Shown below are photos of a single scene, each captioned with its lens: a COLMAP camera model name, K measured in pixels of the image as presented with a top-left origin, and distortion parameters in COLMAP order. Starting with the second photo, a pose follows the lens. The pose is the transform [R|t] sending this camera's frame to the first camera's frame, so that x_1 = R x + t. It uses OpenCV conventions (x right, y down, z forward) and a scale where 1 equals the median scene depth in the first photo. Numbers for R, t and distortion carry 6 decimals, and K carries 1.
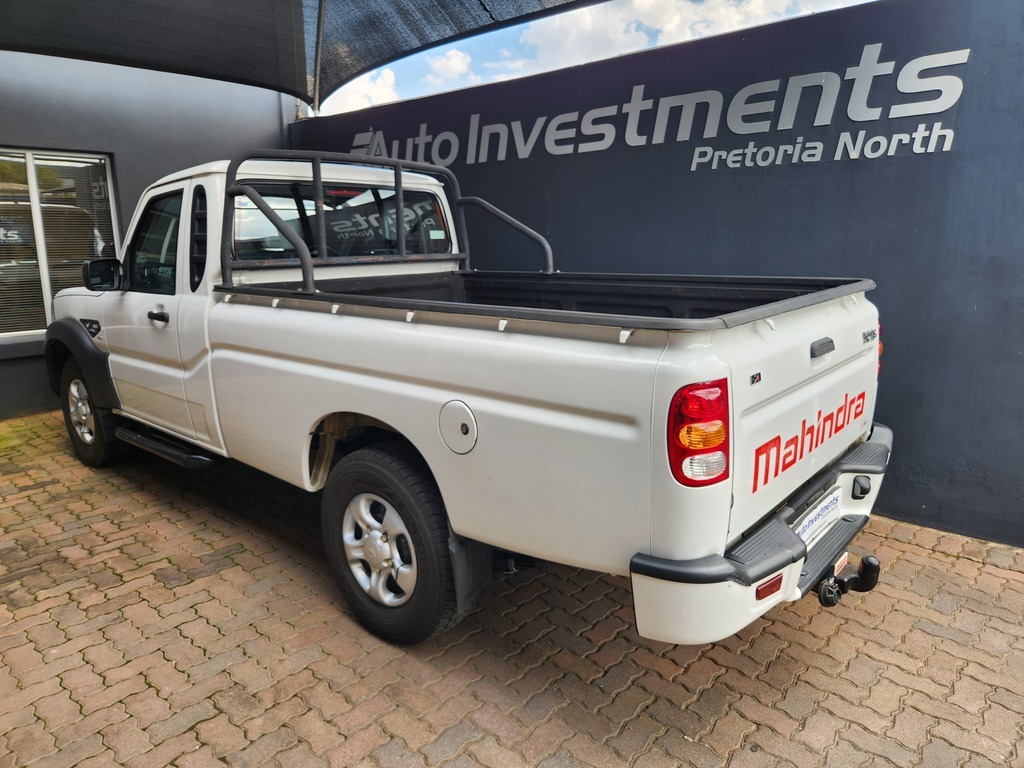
lens RADIAL K [[686.2, 0, 512.0], [0, 686.2, 384.0], [0, 0, 1]] dist [0.056001, -0.044135]
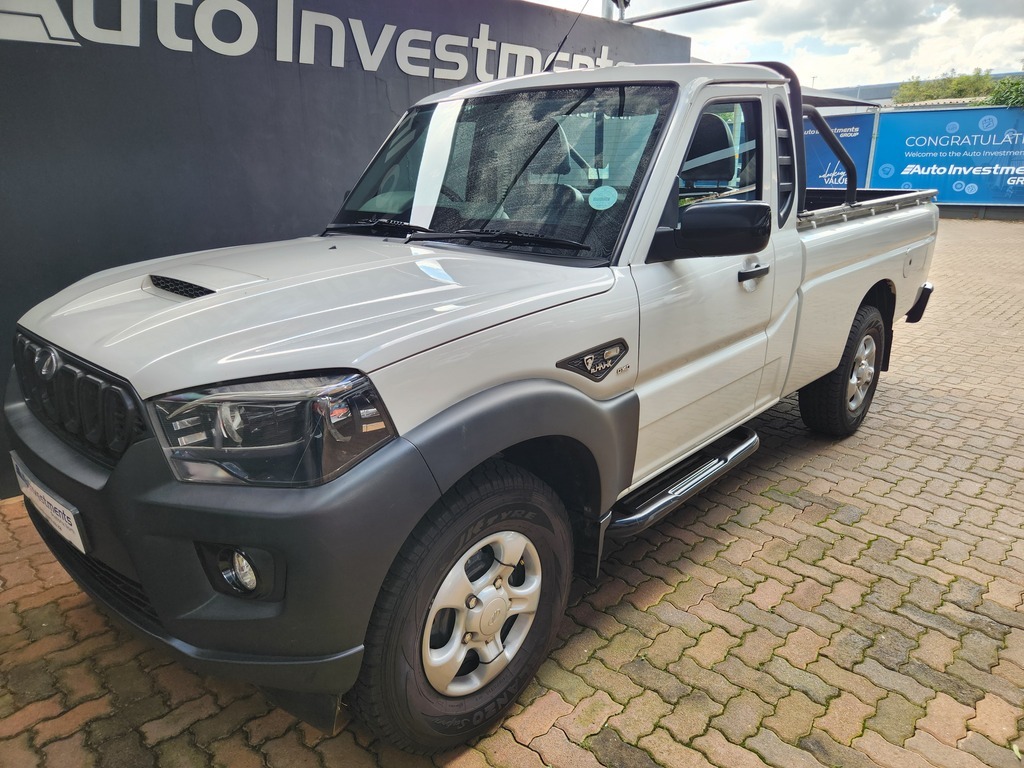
lens RADIAL K [[681.9, 0, 507.4], [0, 681.9, 383.9], [0, 0, 1]] dist [0.062227, -0.044603]
pose [[0.036010, -0.296775, 0.954268, -1.195953], [0.225012, 0.932776, 0.281600, -0.240645], [-0.973690, 0.204582, 0.100367, 1.151255]]
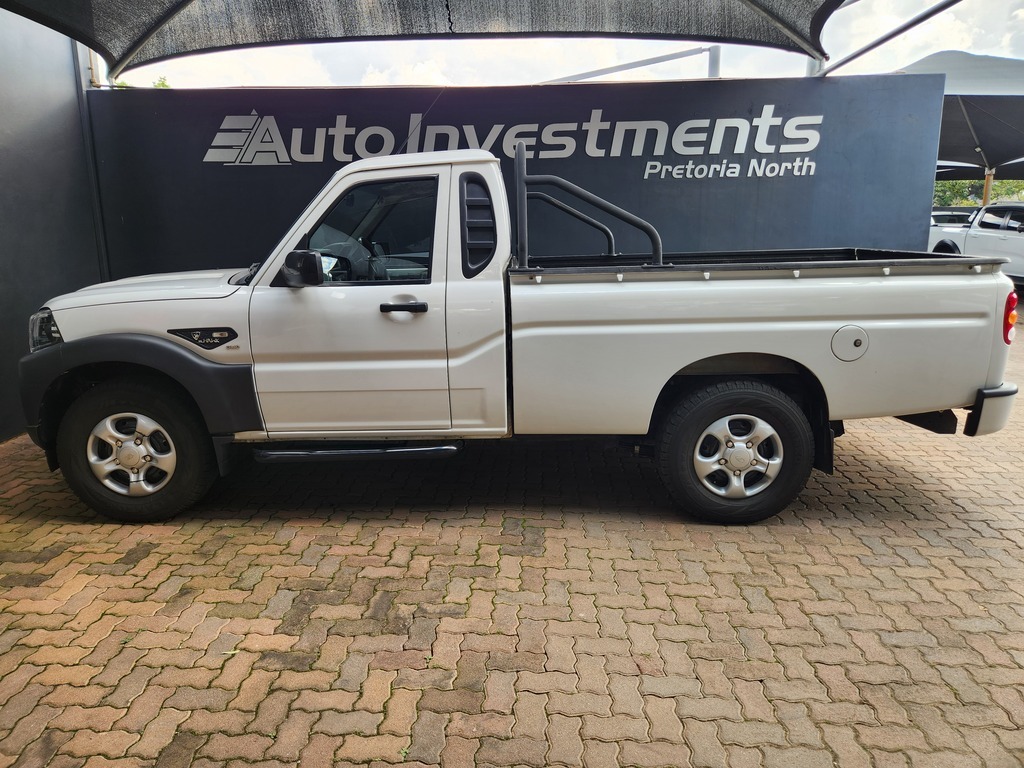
lens RADIAL K [[677.3, 0, 505.2], [0, 677.3, 380.2], [0, 0, 1]] dist [0.062147, -0.038449]
pose [[0.763863, -0.138594, 0.630322, -0.961440], [0.143920, 0.988656, 0.042973, -0.018180], [-0.629127, 0.057891, 0.775144, 0.185584]]
